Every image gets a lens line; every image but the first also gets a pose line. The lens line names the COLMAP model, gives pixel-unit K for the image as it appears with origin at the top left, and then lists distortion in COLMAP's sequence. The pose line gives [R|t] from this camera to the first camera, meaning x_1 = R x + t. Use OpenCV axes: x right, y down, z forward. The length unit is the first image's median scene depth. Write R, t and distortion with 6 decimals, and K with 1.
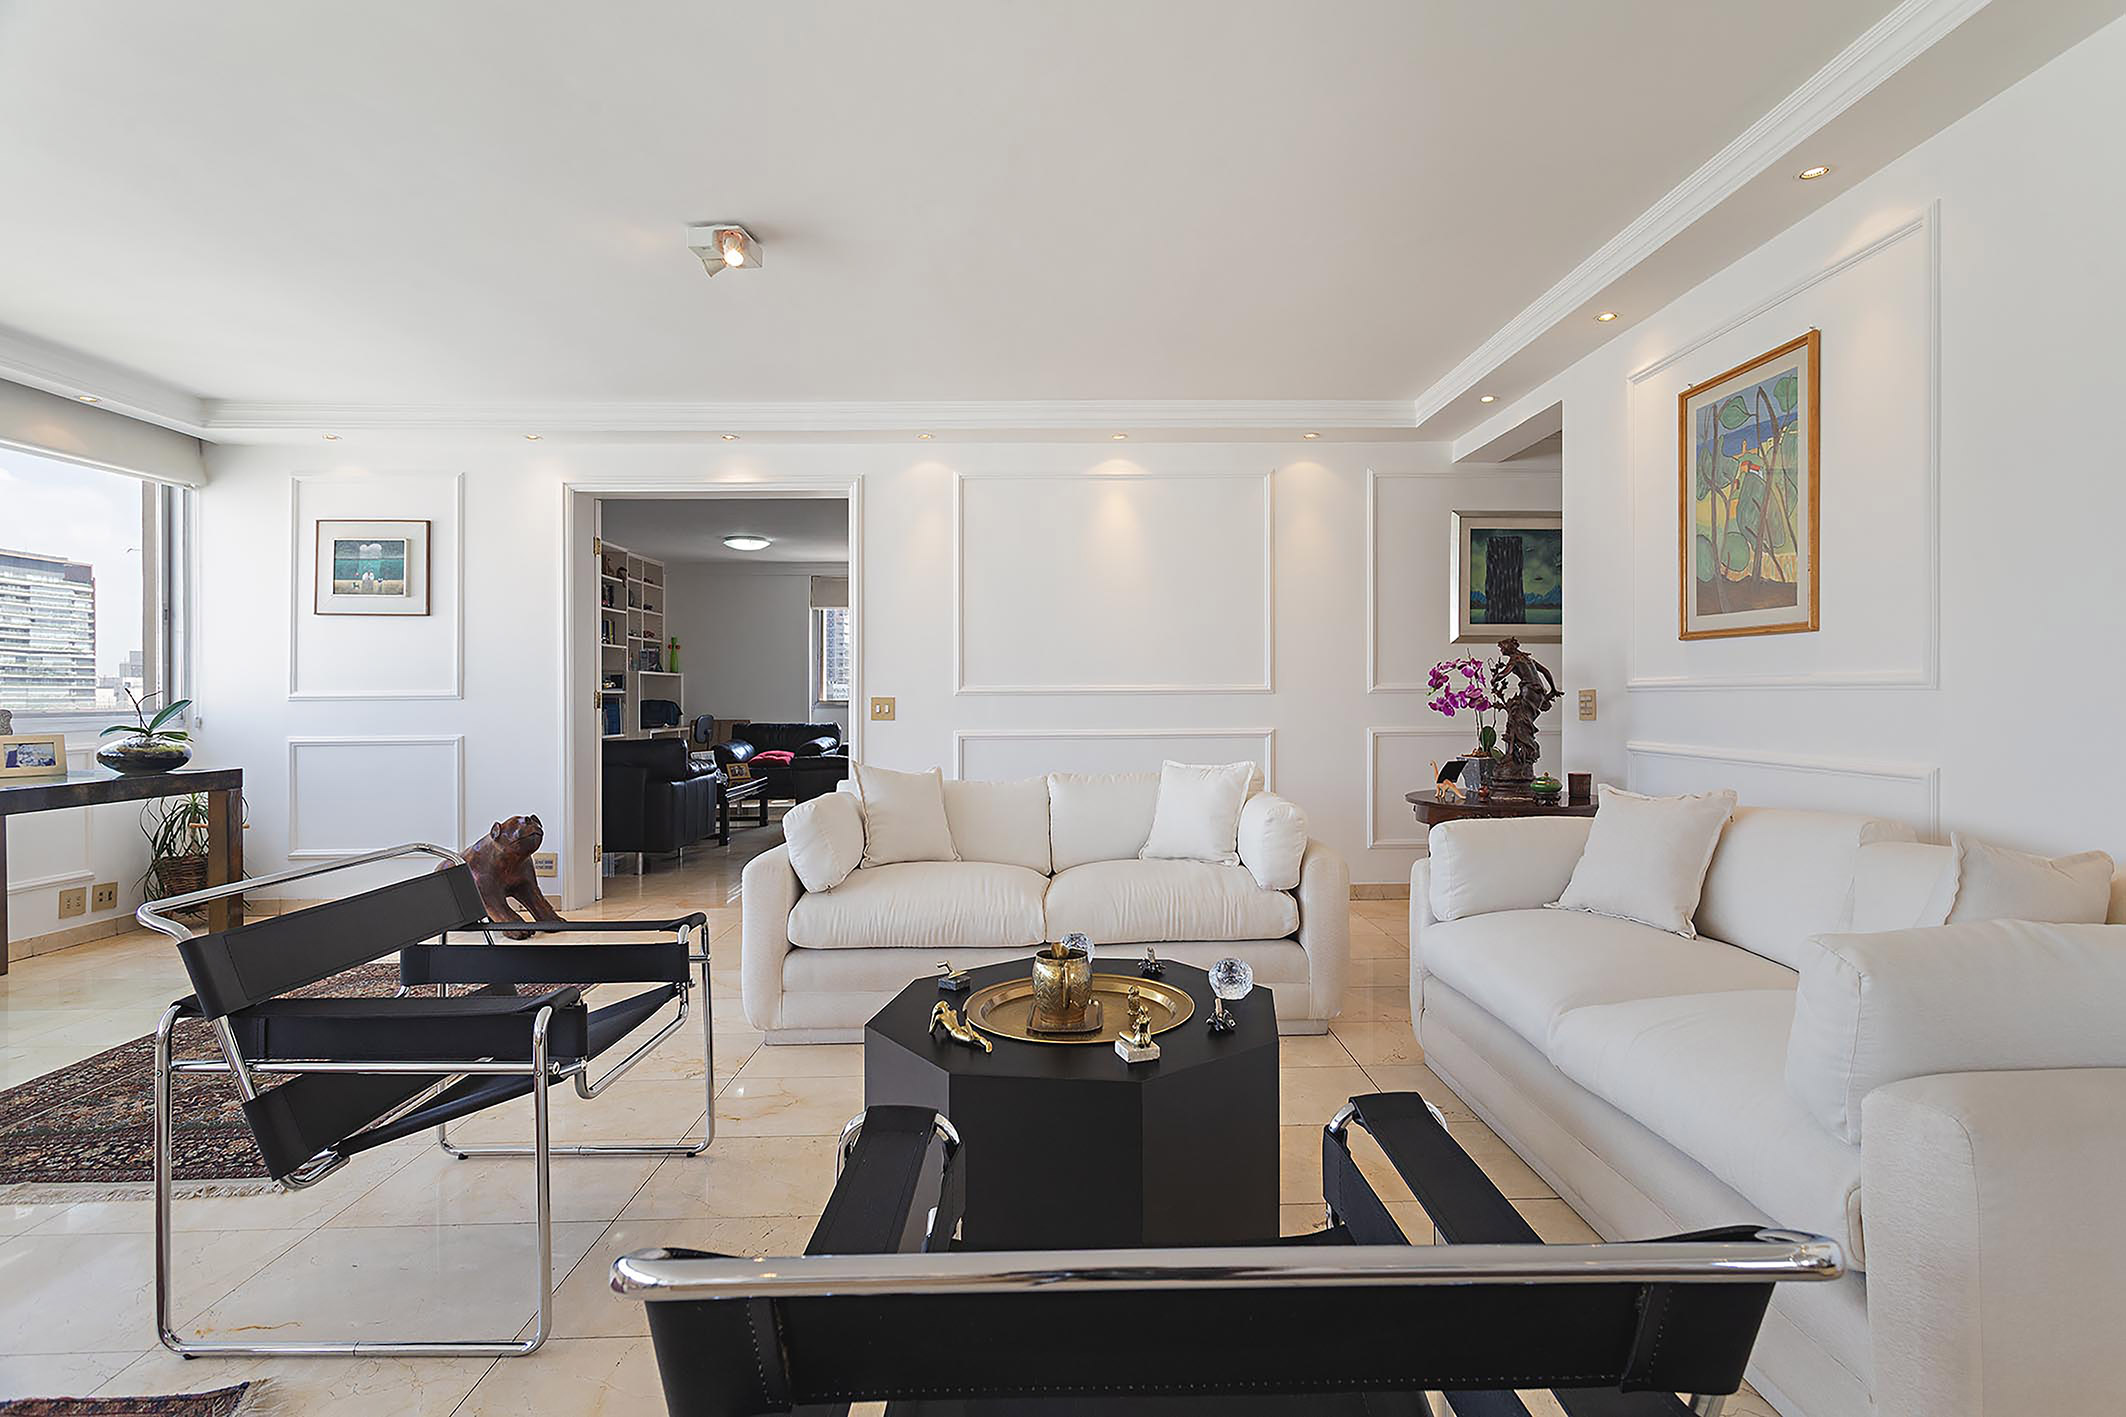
lens RADIAL K [[1010.6, 0, 1073.1], [0, 1010.6, 702.7], [0, 0, 1]] dist [0.004469, 0.003142]
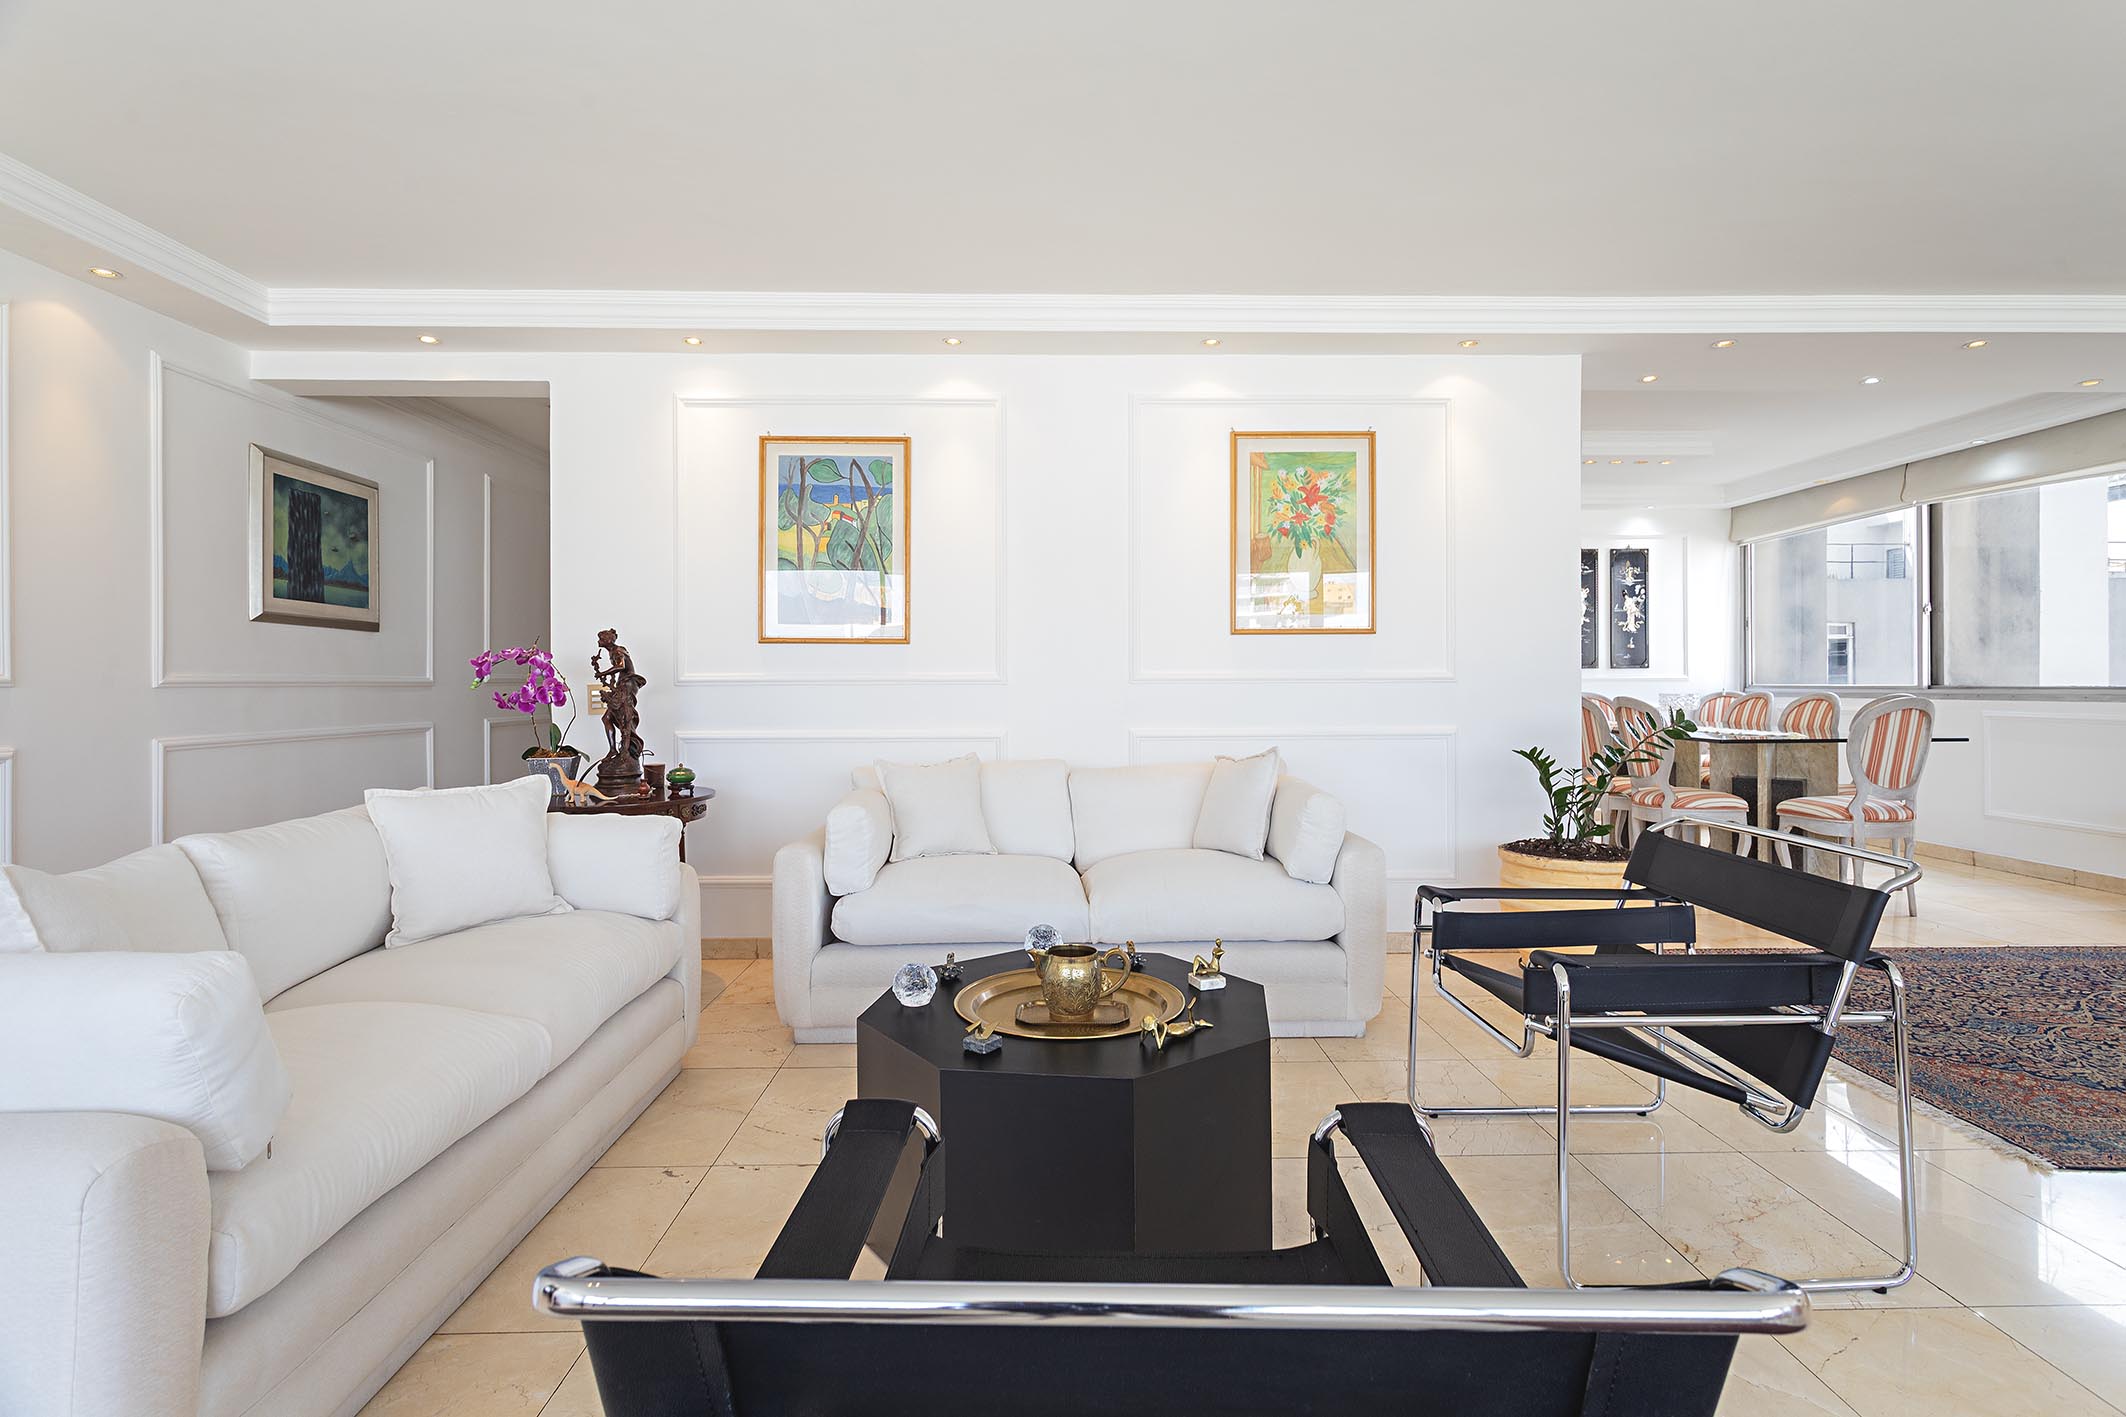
lens RADIAL K [[1010.6, 0, 1069.0], [0, 1010.6, 696.6], [0, 0, 1]] dist [0.004469, 0.003142]
pose [[0.018090, -0.005297, 0.999822, -0.427339], [0.009886, 0.999938, 0.005118, -0.000446], [-0.999787, 0.009791, 0.018141, 0.448921]]
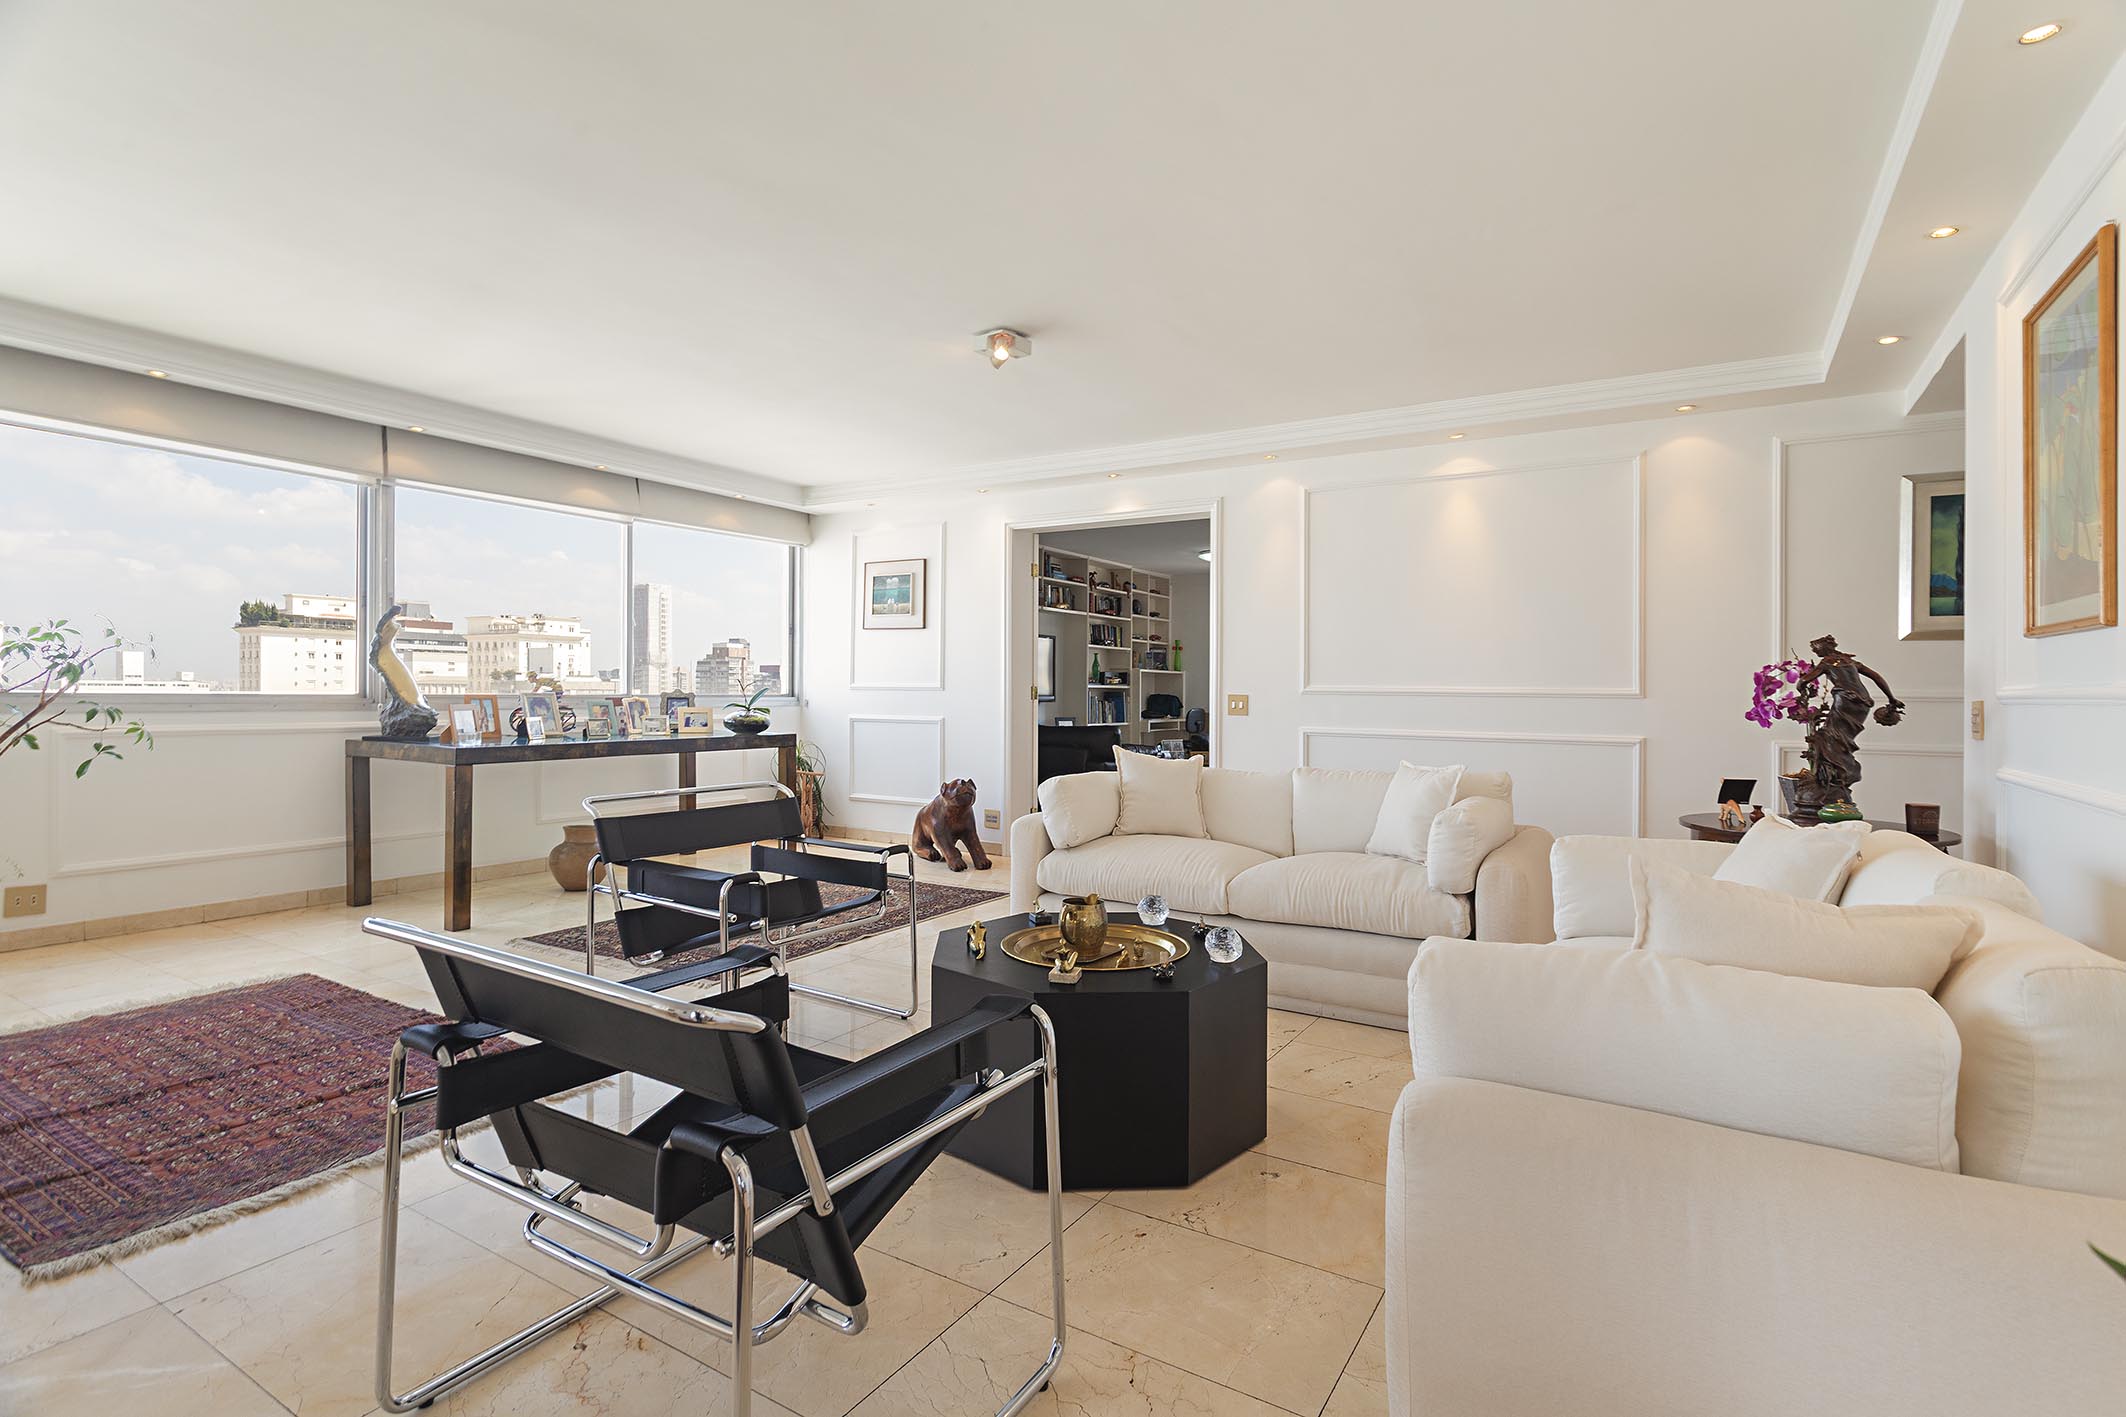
lens RADIAL K [[1010.6, 0, 1121.2], [0, 1010.6, 693.7], [0, 0, 1]] dist [0.004469, 0.003142]
pose [[0.848415, 0.017462, -0.529043, 0.323478], [-0.021328, 0.999772, -0.001204, -0.002497], [0.528901, 0.012305, 0.848594, -0.012805]]
